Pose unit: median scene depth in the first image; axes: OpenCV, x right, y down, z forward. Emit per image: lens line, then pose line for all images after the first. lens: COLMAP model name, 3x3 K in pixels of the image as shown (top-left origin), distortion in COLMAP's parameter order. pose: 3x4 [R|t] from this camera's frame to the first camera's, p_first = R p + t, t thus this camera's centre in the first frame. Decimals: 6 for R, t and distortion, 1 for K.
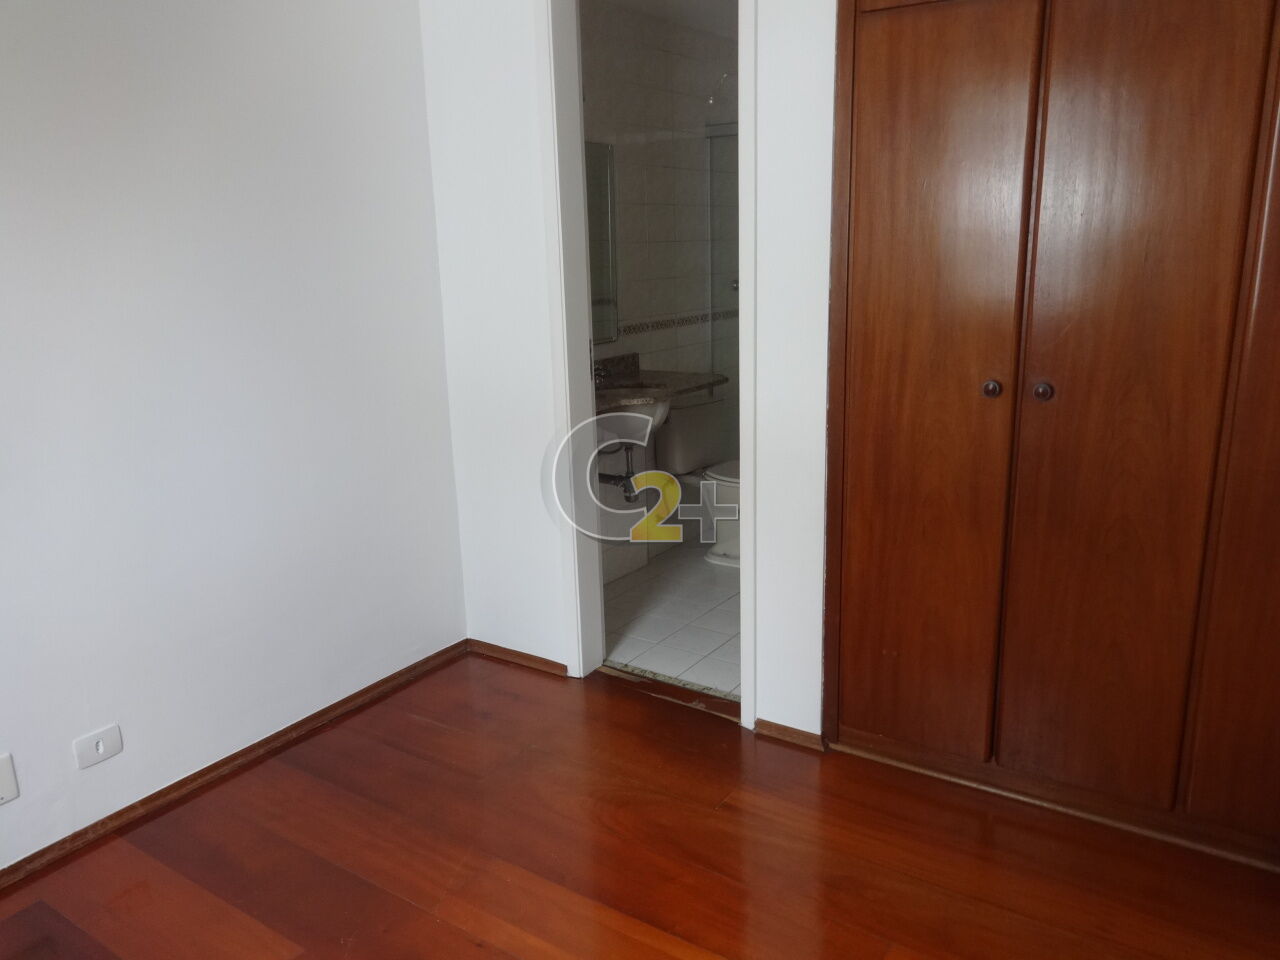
lens RADIAL K [[964.0, 0, 651.0], [0, 964.0, 474.6], [0, 0, 1]] dist [0.017395, 0.001806]
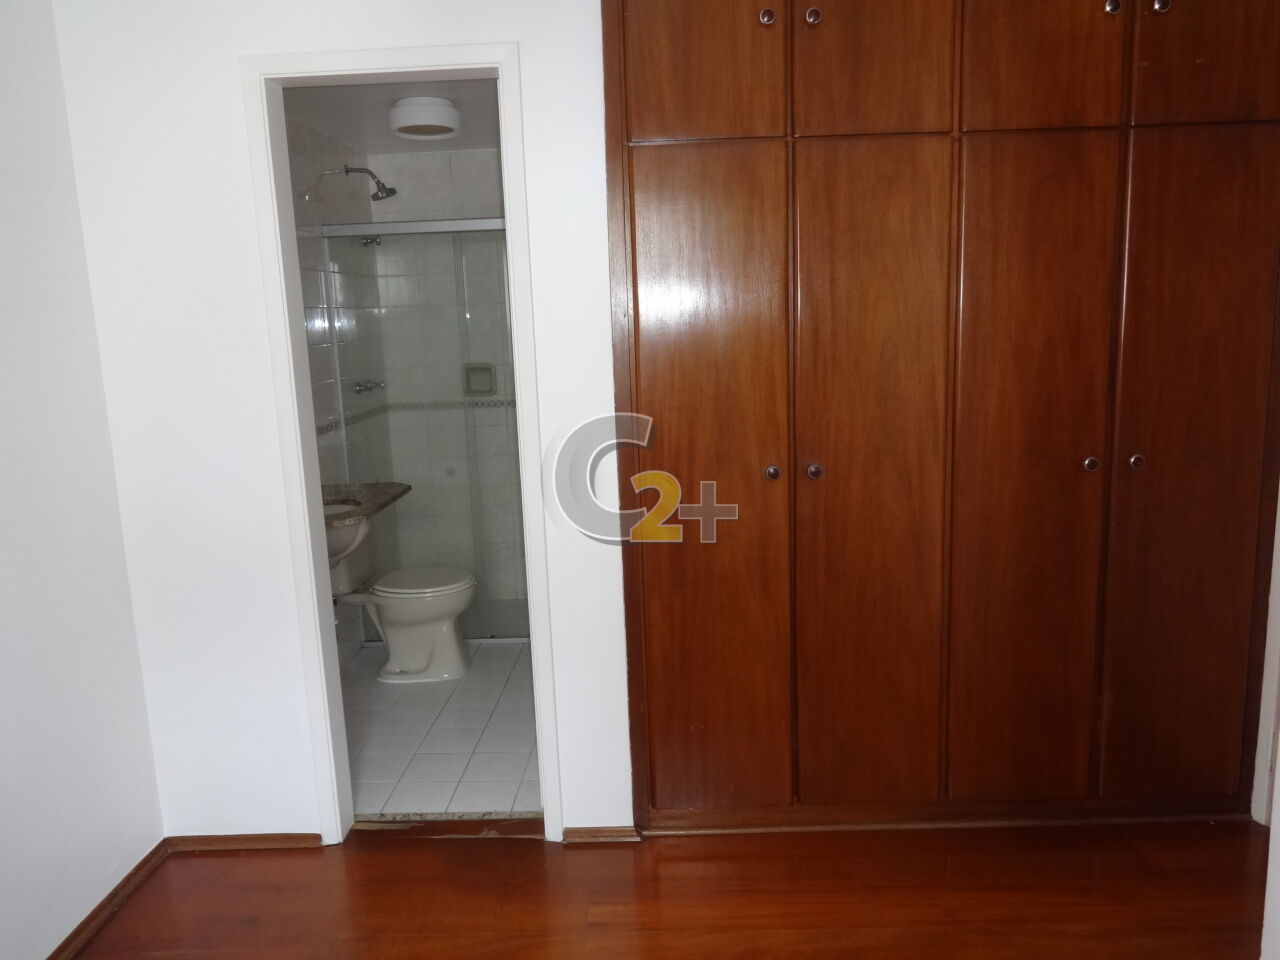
lens RADIAL K [[964.0, 0, 641.6], [0, 964.0, 484.5], [0, 0, 1]] dist [0.017395, 0.001806]
pose [[0.853007, -0.106222, 0.510975, -0.265030], [0.144789, 0.988802, -0.036155, -0.041581], [-0.501413, 0.104824, 0.858835, 0.078122]]
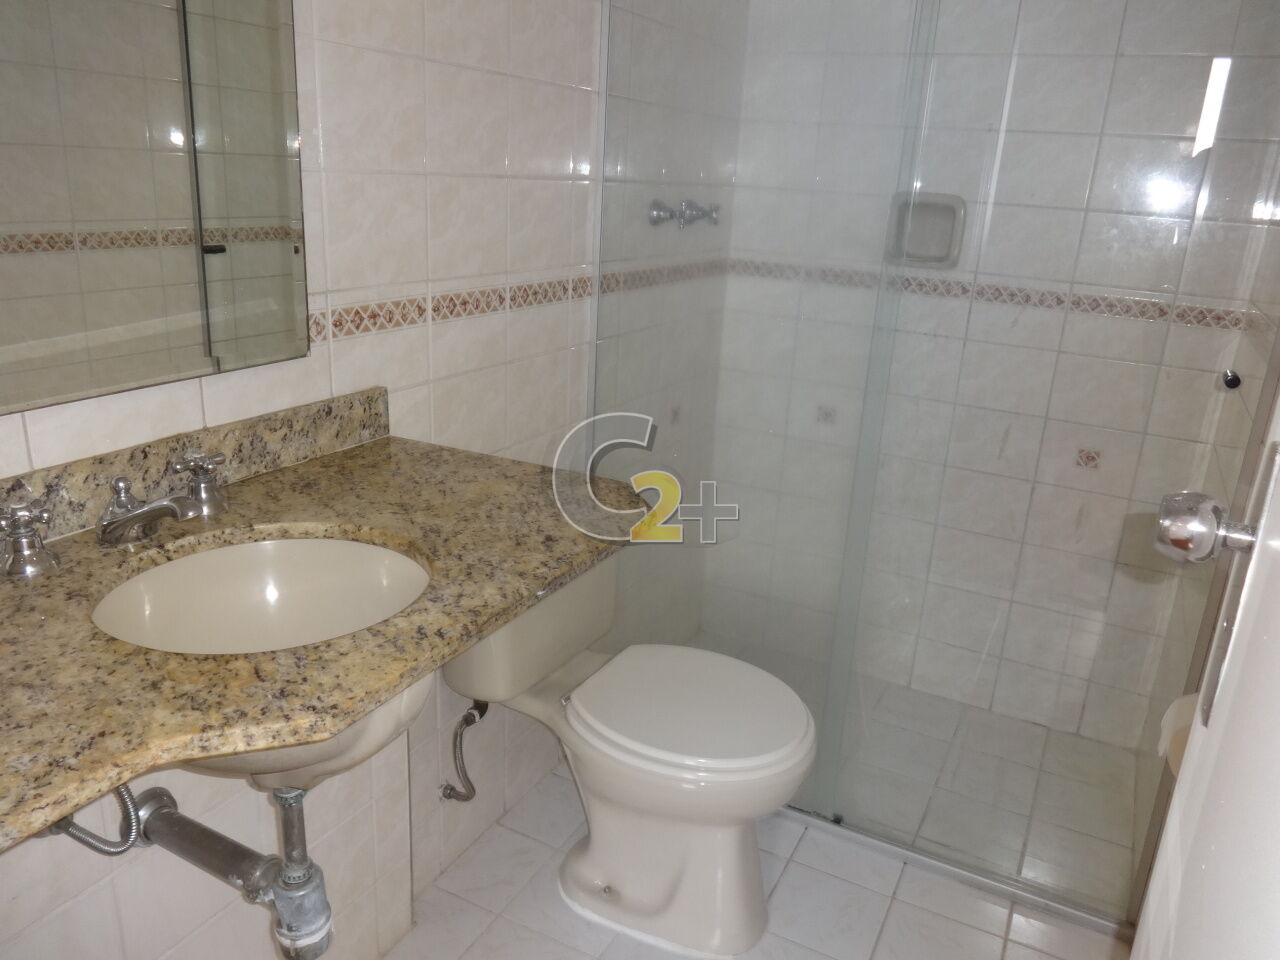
lens RADIAL K [[964.0, 0, 647.3], [0, 964.0, 483.1], [0, 0, 1]] dist [0.017395, 0.001806]
pose [[0.989702, 0.034936, 0.138816, 0.043774], [-0.045047, 0.996503, 0.070373, -0.163563], [-0.135872, -0.075901, 0.987815, 0.873090]]
